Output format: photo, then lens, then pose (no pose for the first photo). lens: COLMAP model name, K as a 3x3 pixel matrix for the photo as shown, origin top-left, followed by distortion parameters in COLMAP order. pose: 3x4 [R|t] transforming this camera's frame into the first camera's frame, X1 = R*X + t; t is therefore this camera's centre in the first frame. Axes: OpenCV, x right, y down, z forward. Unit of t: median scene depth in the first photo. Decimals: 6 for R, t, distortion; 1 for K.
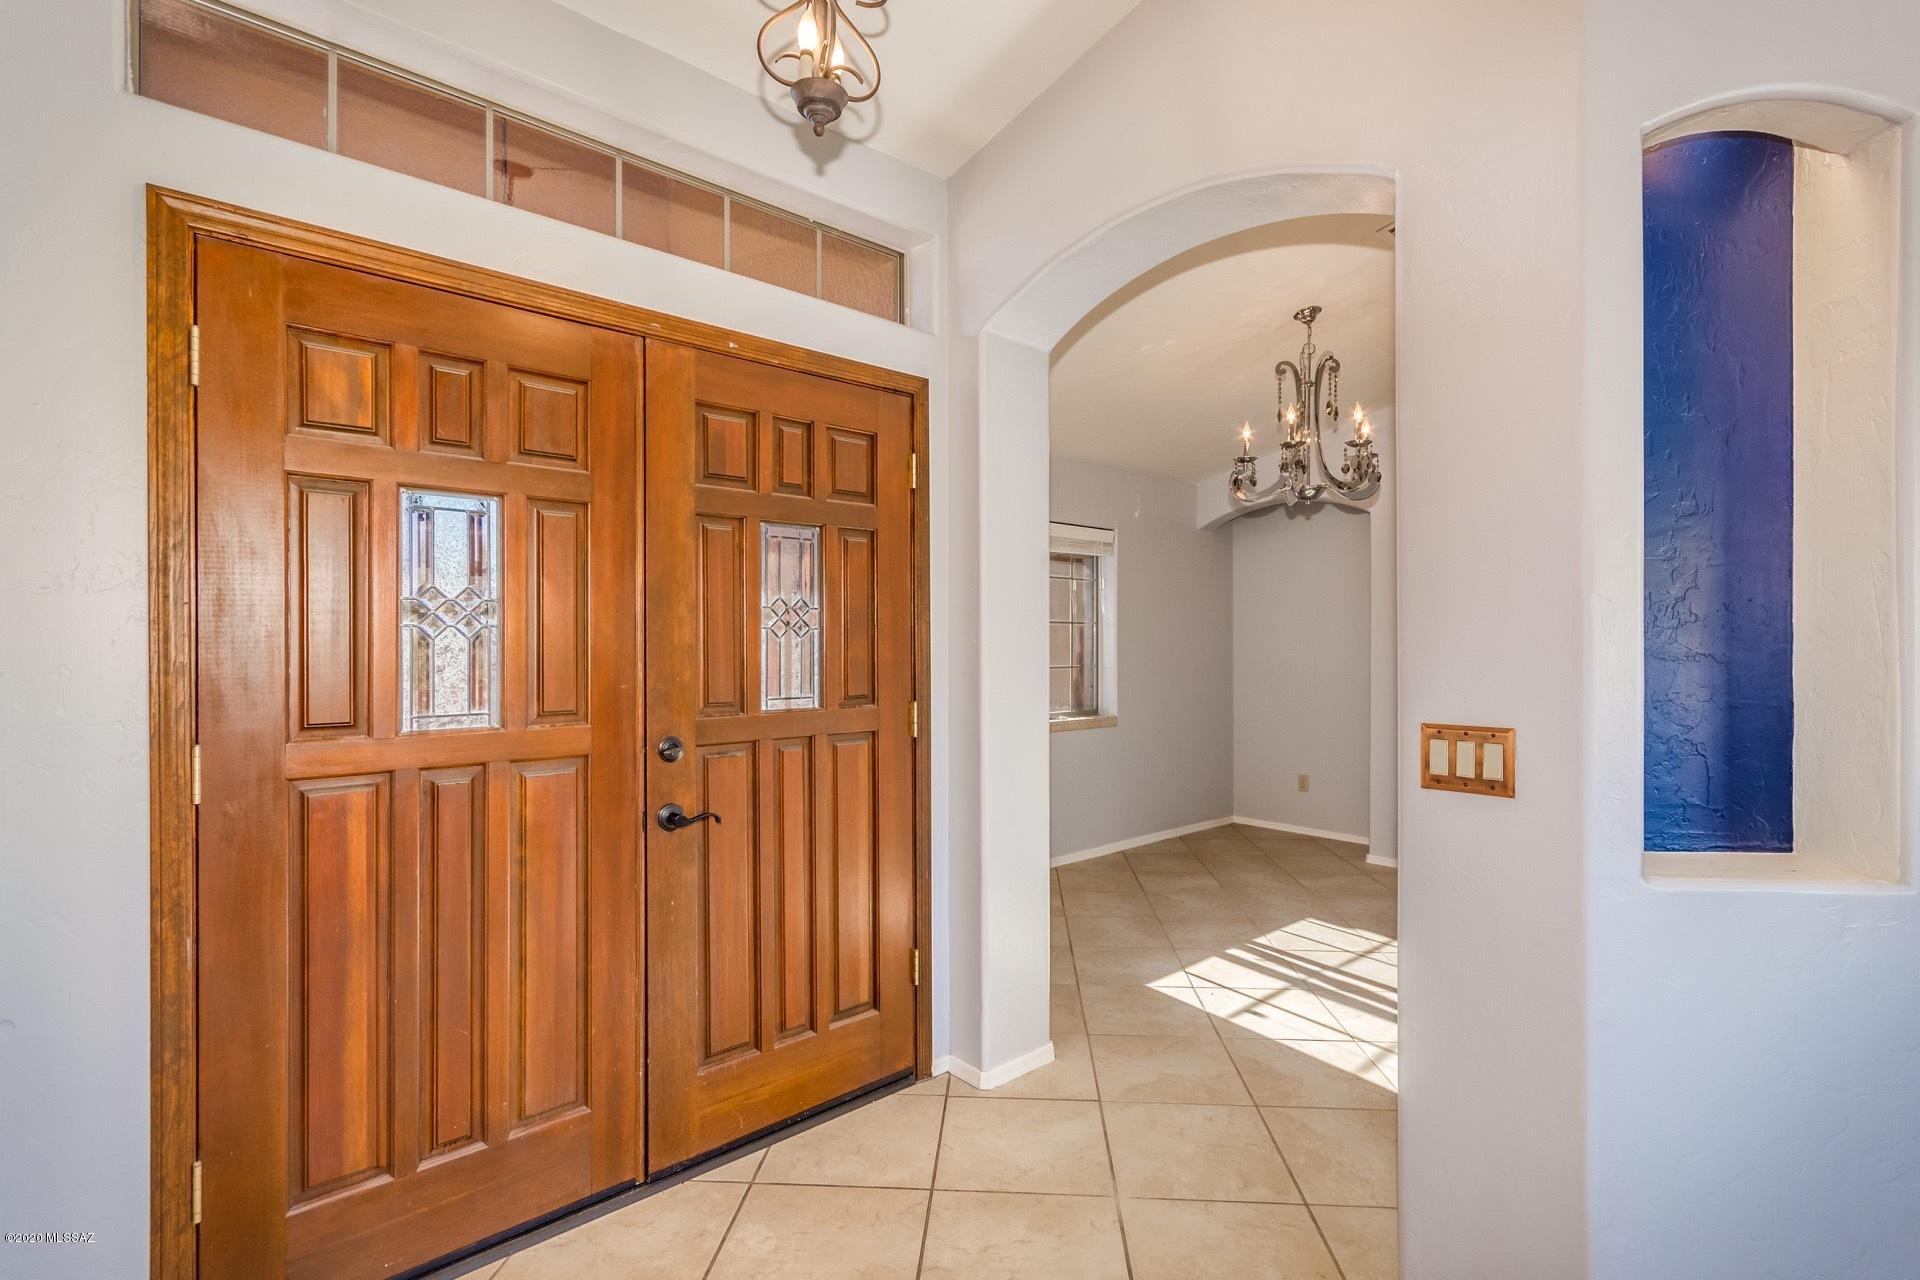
lens RADIAL K [[899.0, 0, 963.4], [0, 899.0, 648.0], [0, 0, 1]] dist [0.001828, 0.000922]
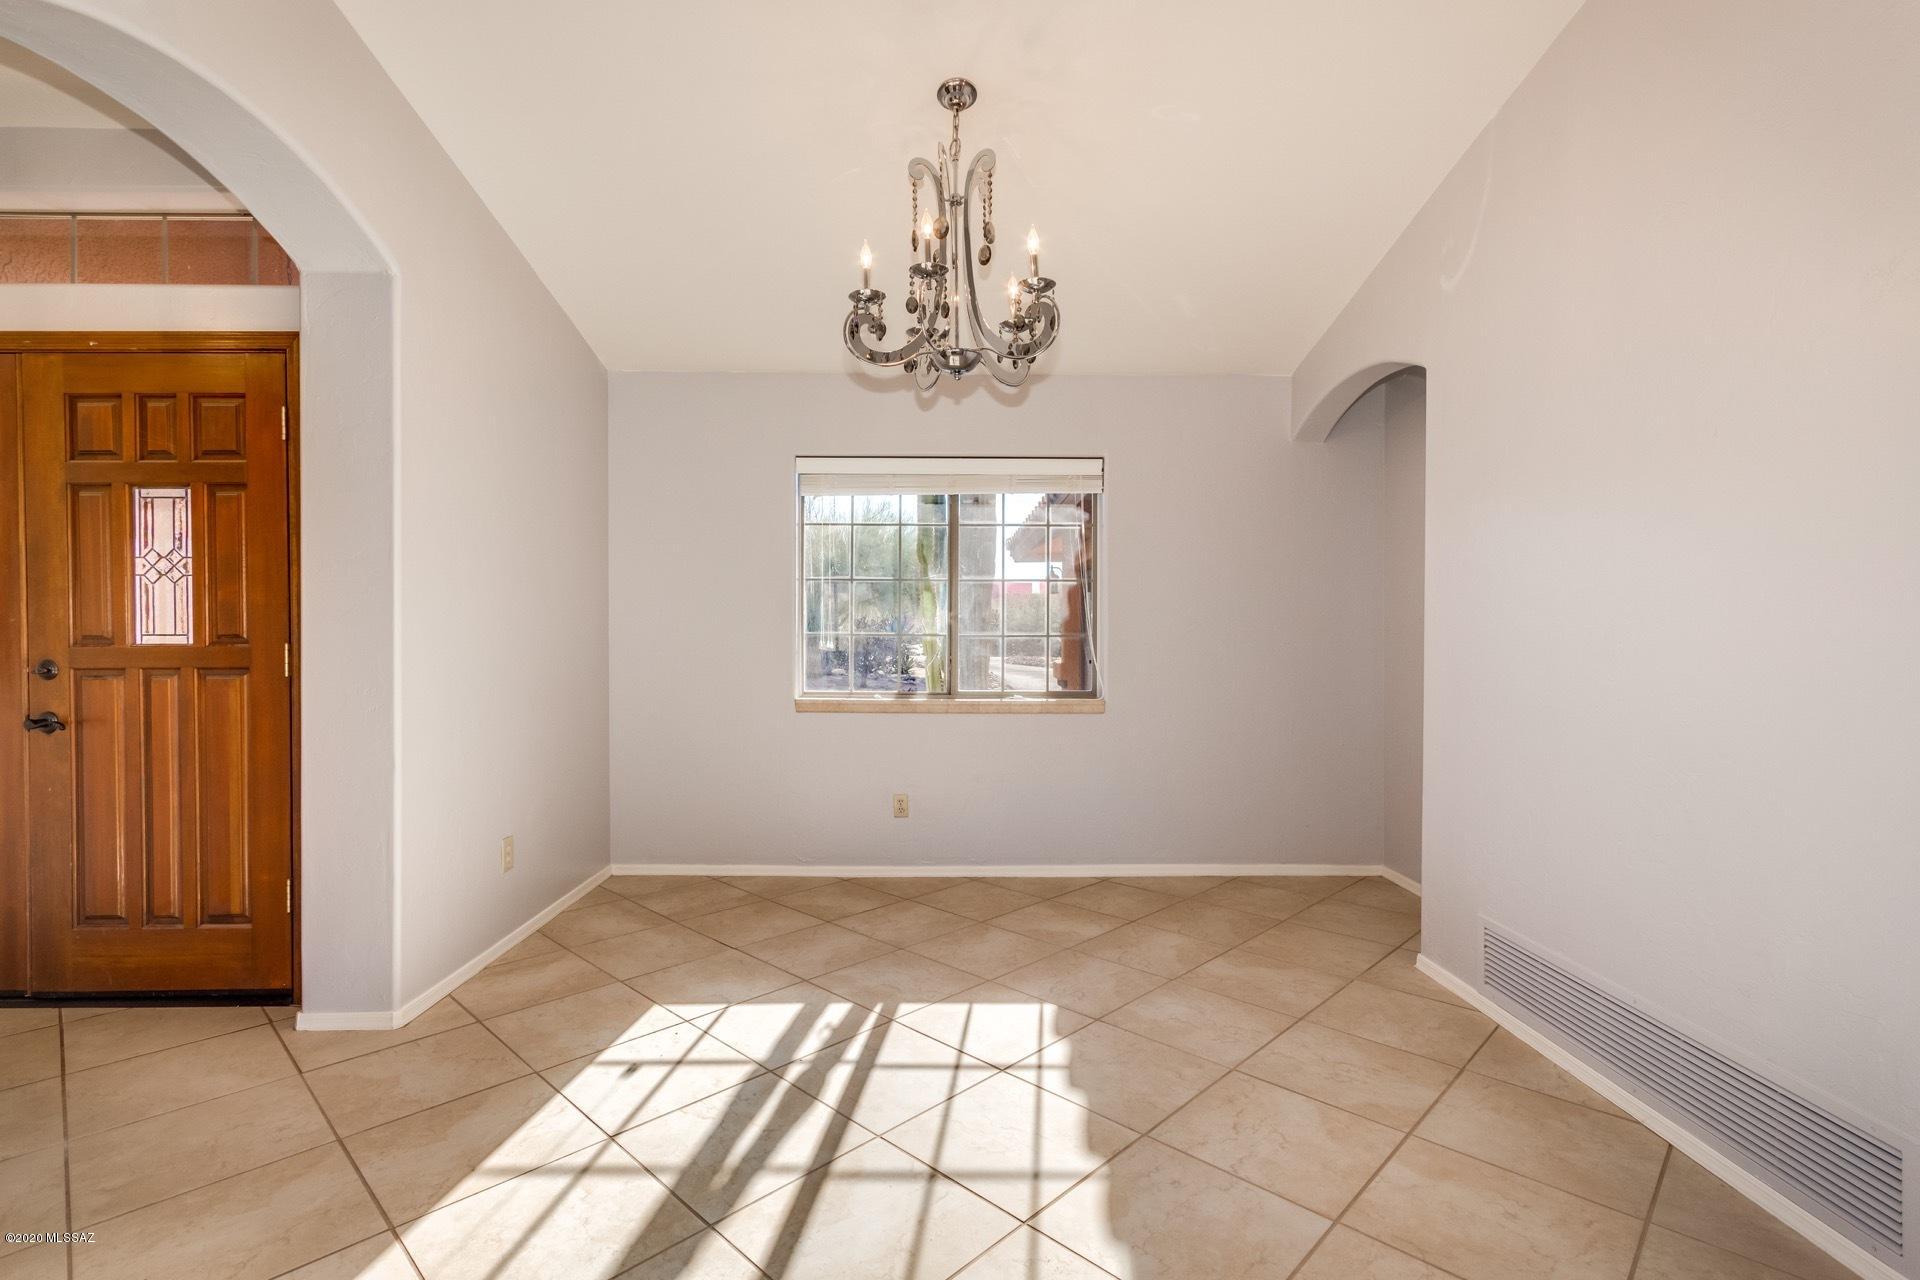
lens RADIAL K [[881.3, 0, 961.0], [0, 881.3, 653.9], [0, 0, 1]] dist [-0.001374, 0.000517]
pose [[0.741222, 0.007393, -0.671220, 1.271338], [0.001078, 0.999925, 0.012204, 0.064406], [0.671260, -0.009769, 0.741158, 0.805297]]
